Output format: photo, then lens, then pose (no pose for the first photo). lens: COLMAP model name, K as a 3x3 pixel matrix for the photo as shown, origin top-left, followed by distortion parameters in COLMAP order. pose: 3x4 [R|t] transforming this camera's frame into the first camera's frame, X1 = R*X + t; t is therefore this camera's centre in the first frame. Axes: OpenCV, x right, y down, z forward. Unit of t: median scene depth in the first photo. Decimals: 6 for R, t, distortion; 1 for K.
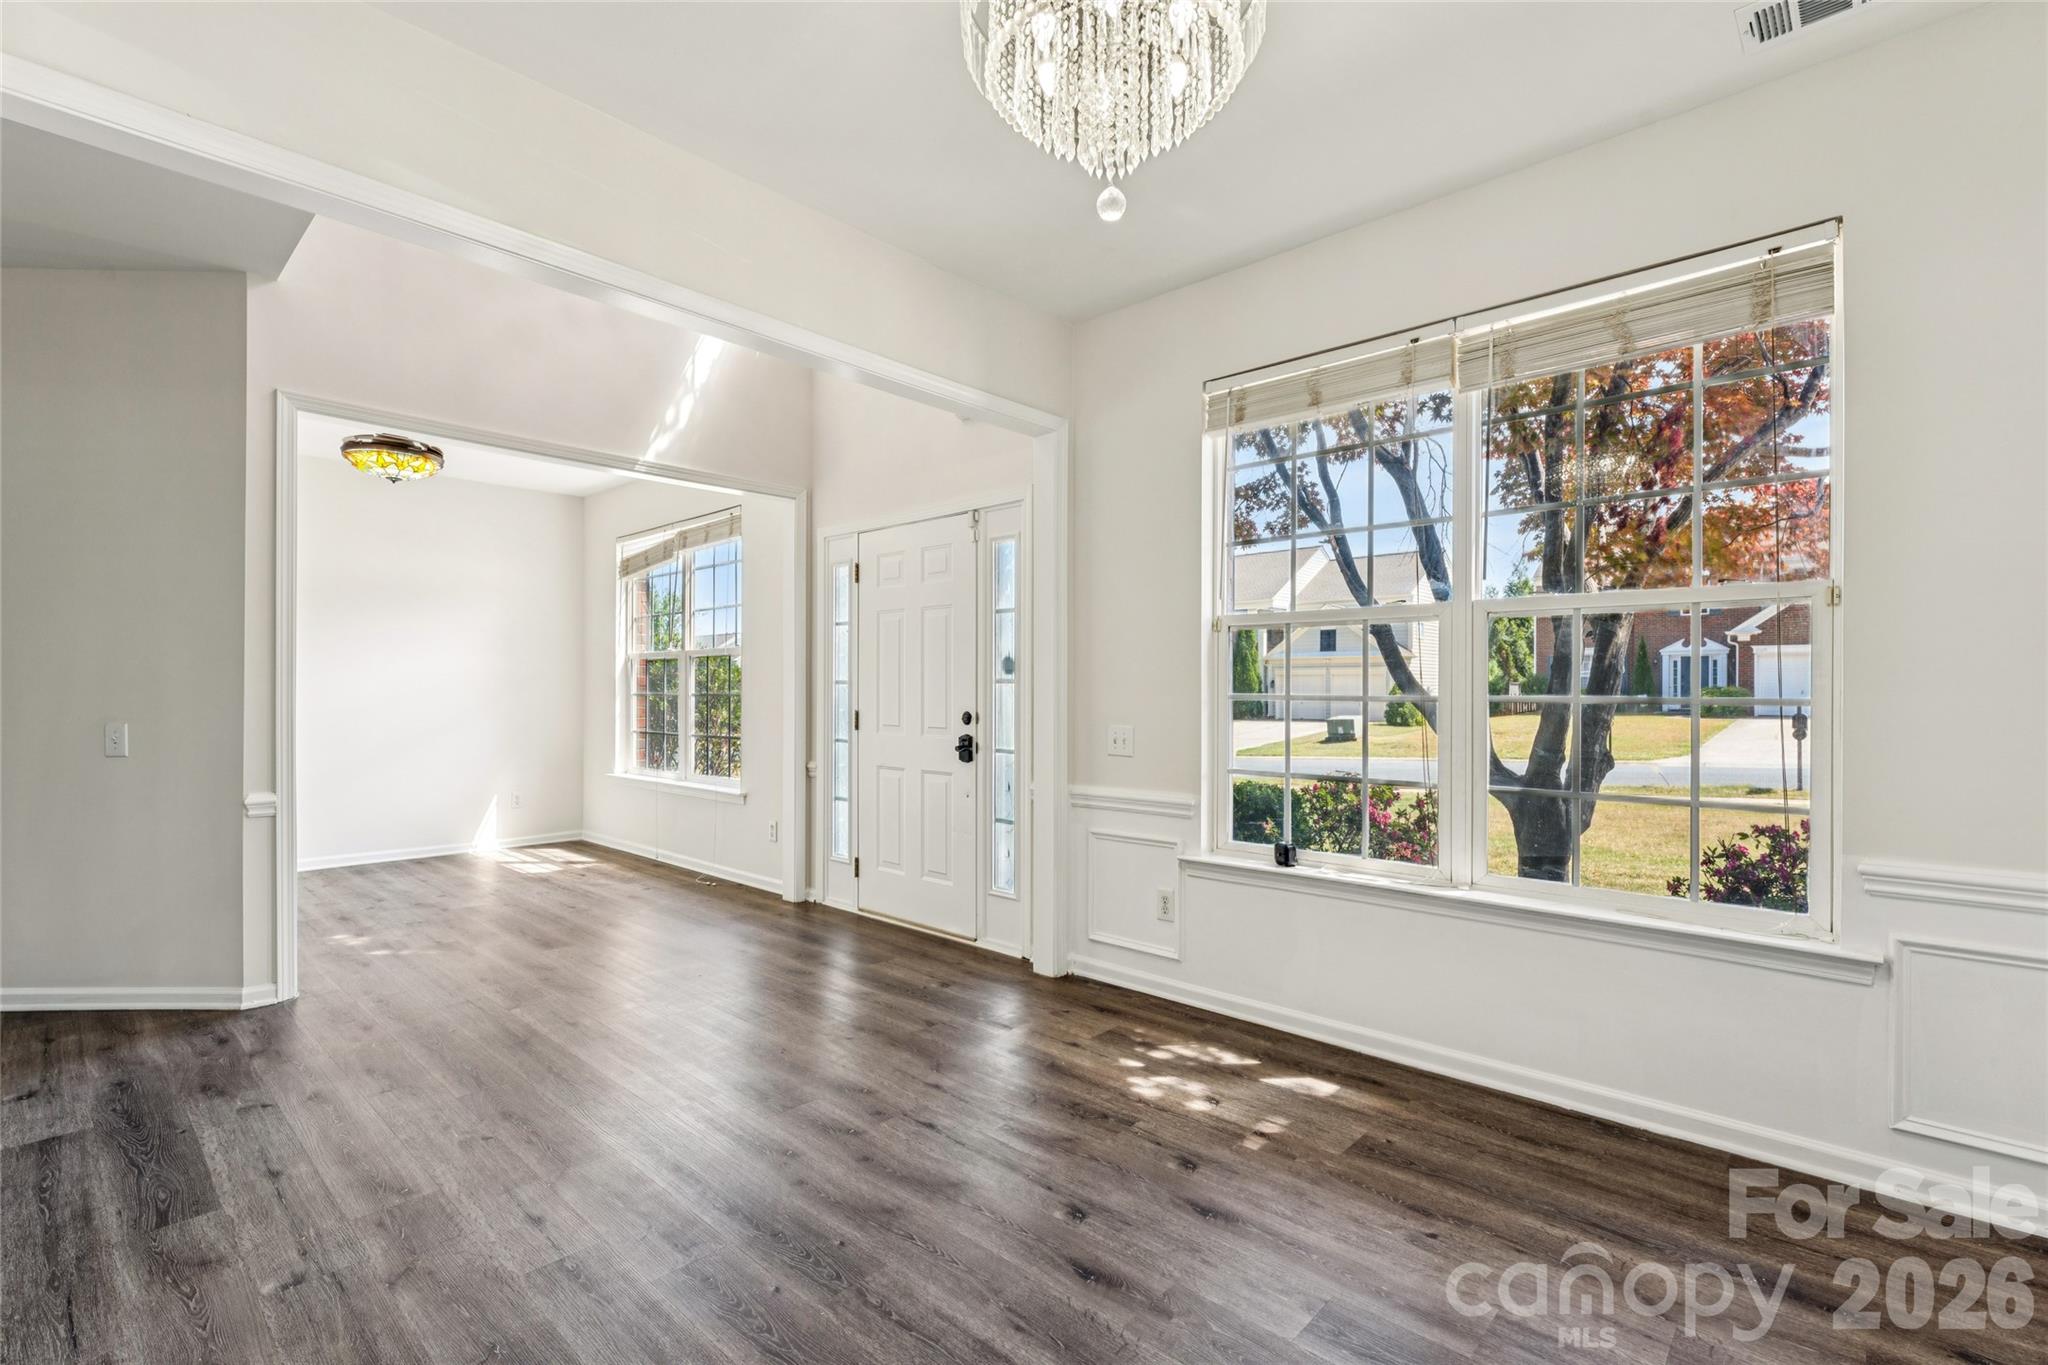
lens RADIAL K [[917.6, 0, 1015.7], [0, 917.6, 682.2], [0, 0, 1]] dist [-0.001434, -0.000159]
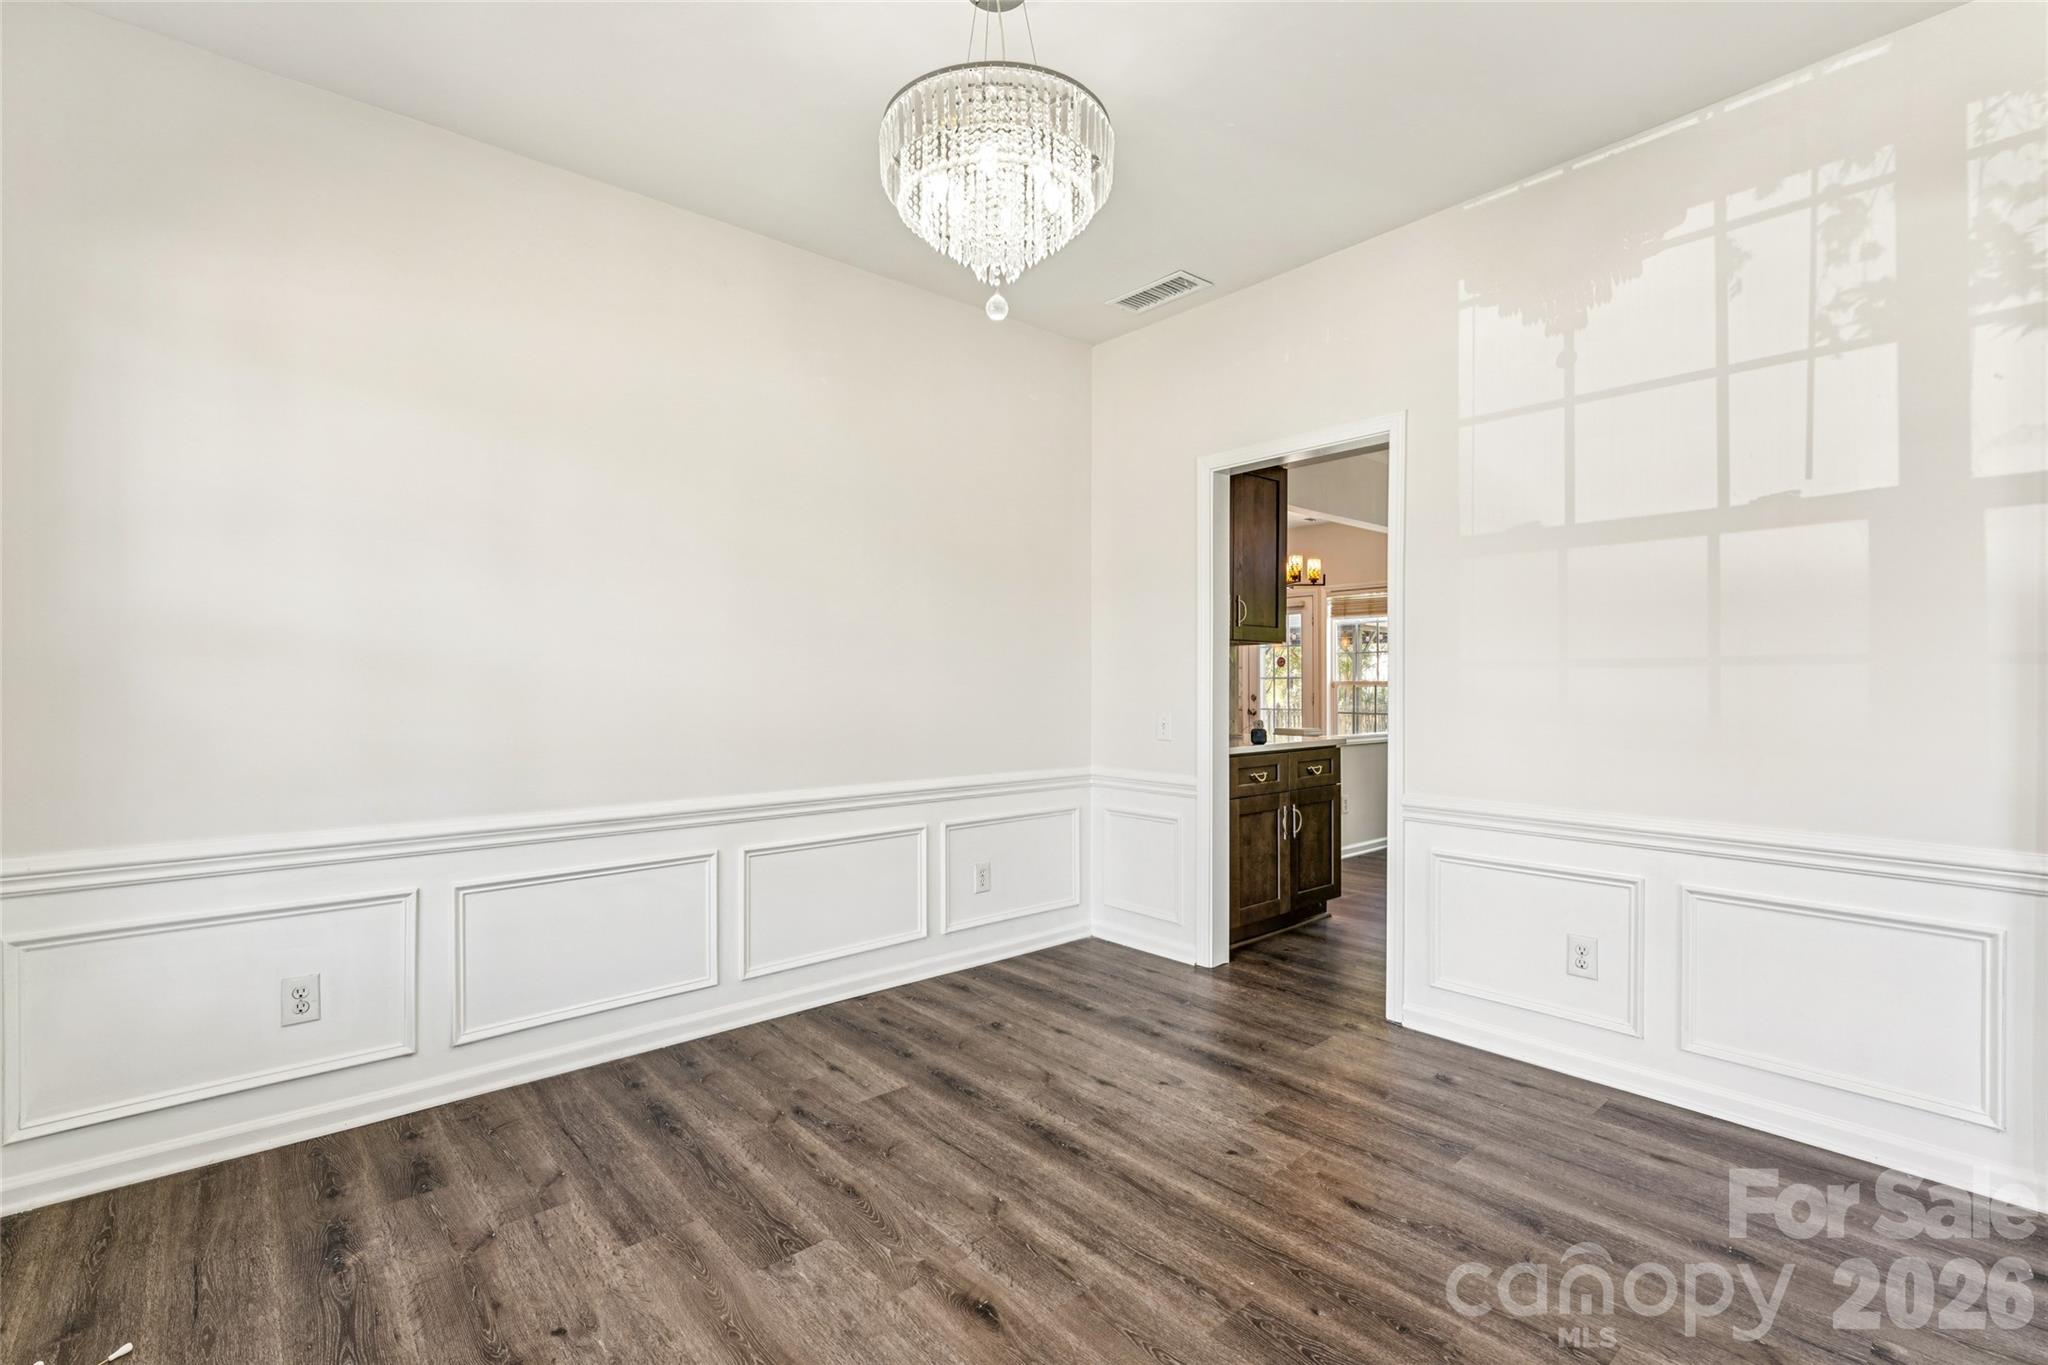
lens RADIAL K [[914.3, 0, 1023.8], [0, 914.3, 686.8], [0, 0, 1]] dist [0.004530, 0.000024]
pose [[-0.996231, -0.002248, 0.086706, -0.020318], [-0.002783, 0.999978, -0.006040, 0.010224], [-0.086690, -0.006259, -0.996216, 0.995772]]
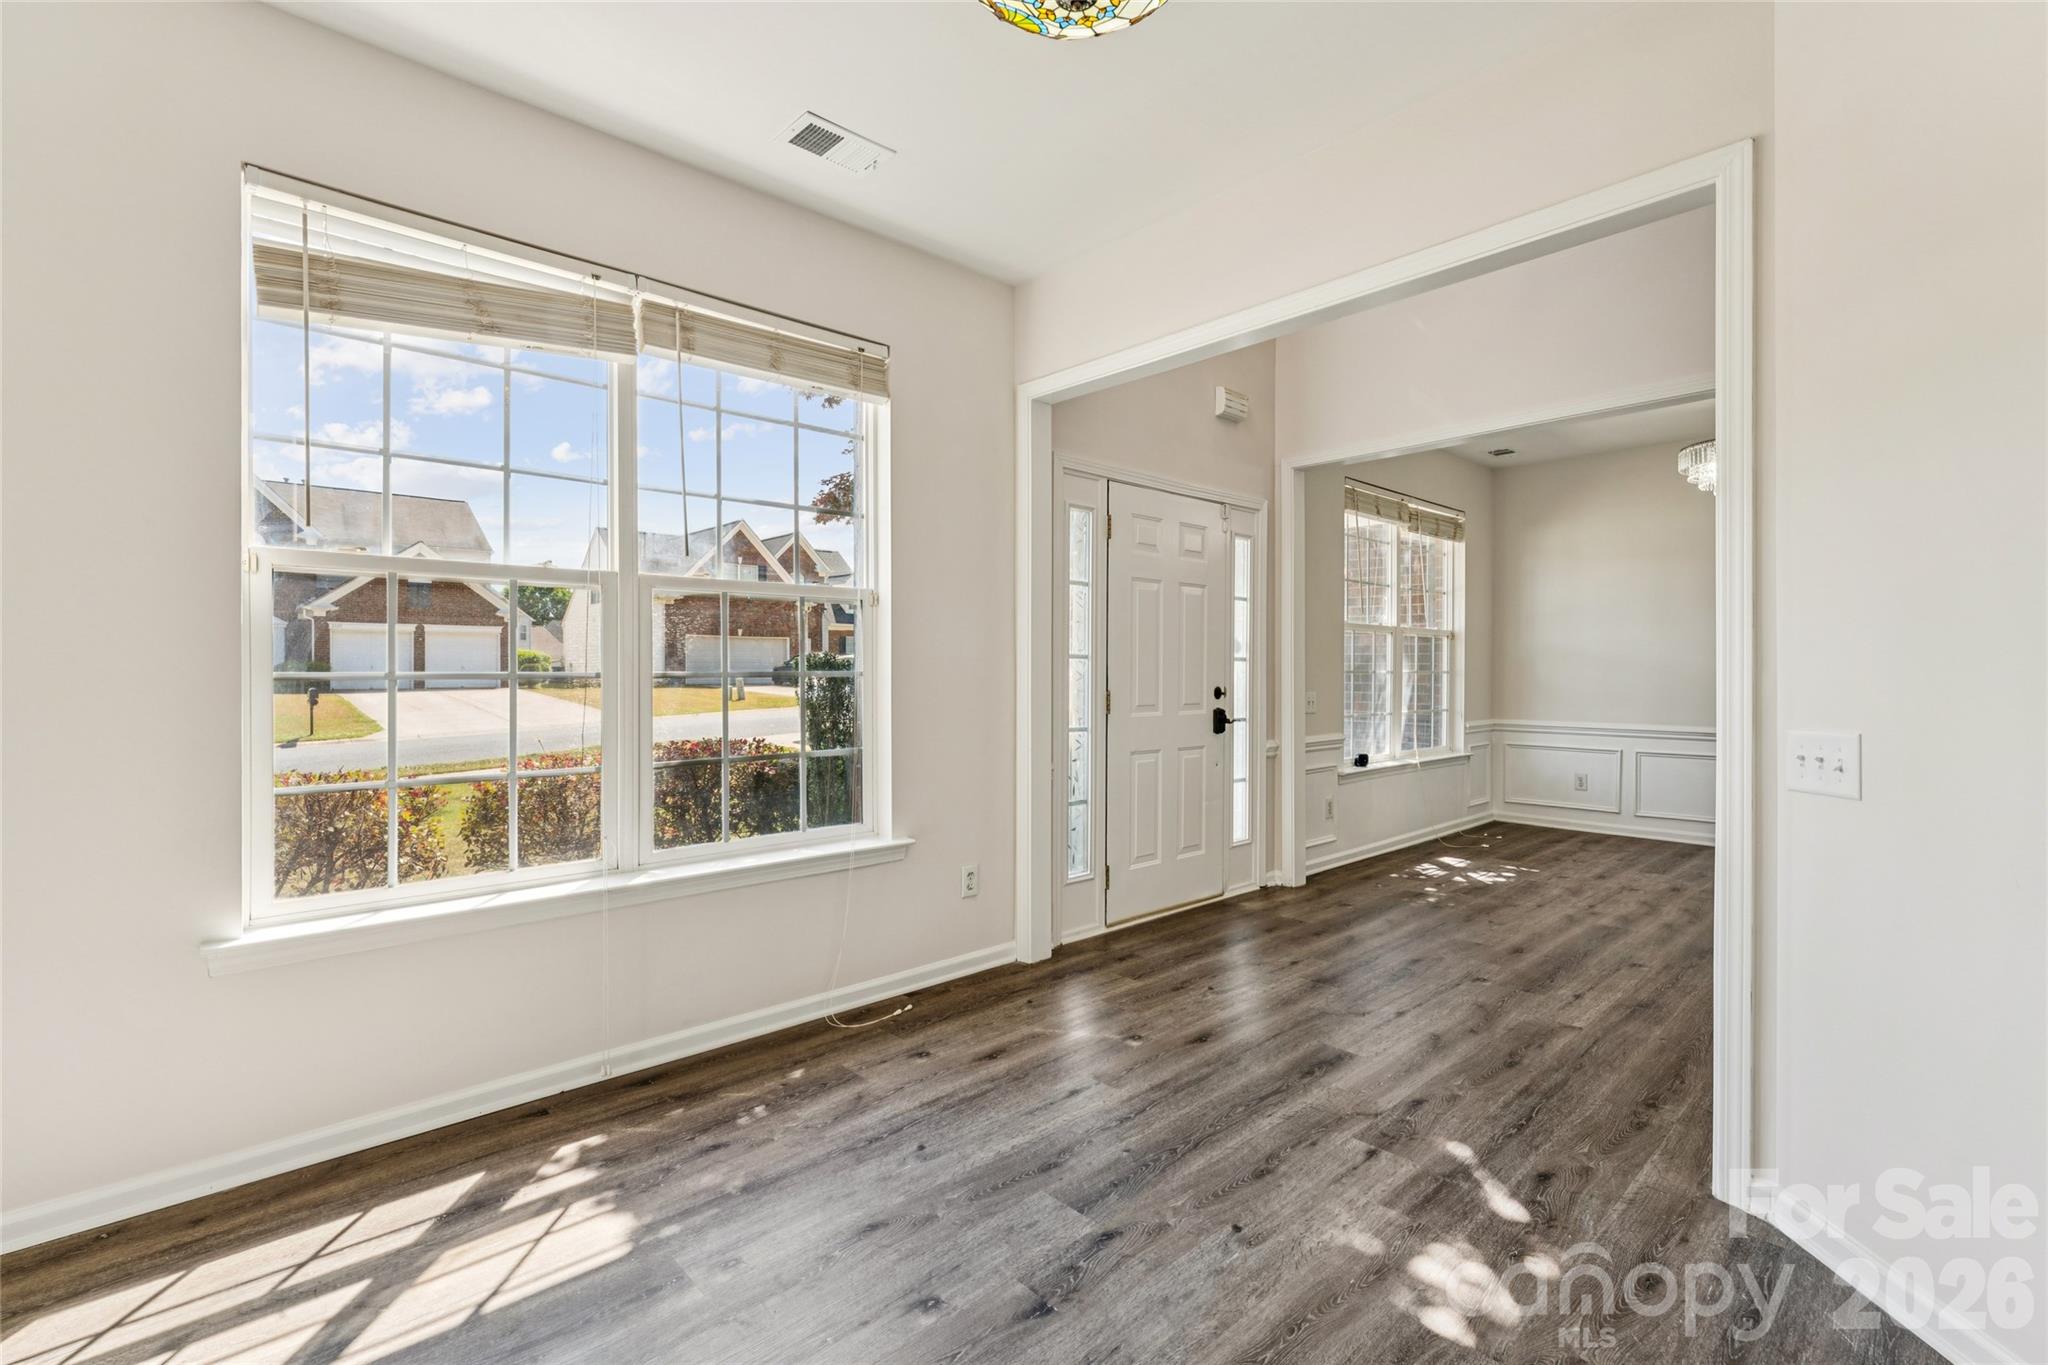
lens RADIAL K [[930.0, 0, 1003.2], [0, 930.0, 685.8], [0, 0, 1]] dist [0.000014, -0.000040]
pose [[0.071710, -0.020406, 0.997217, -1.412924], [-0.010201, 0.999723, 0.021190, 0.011867], [-0.997373, -0.011692, 0.071482, 1.426791]]
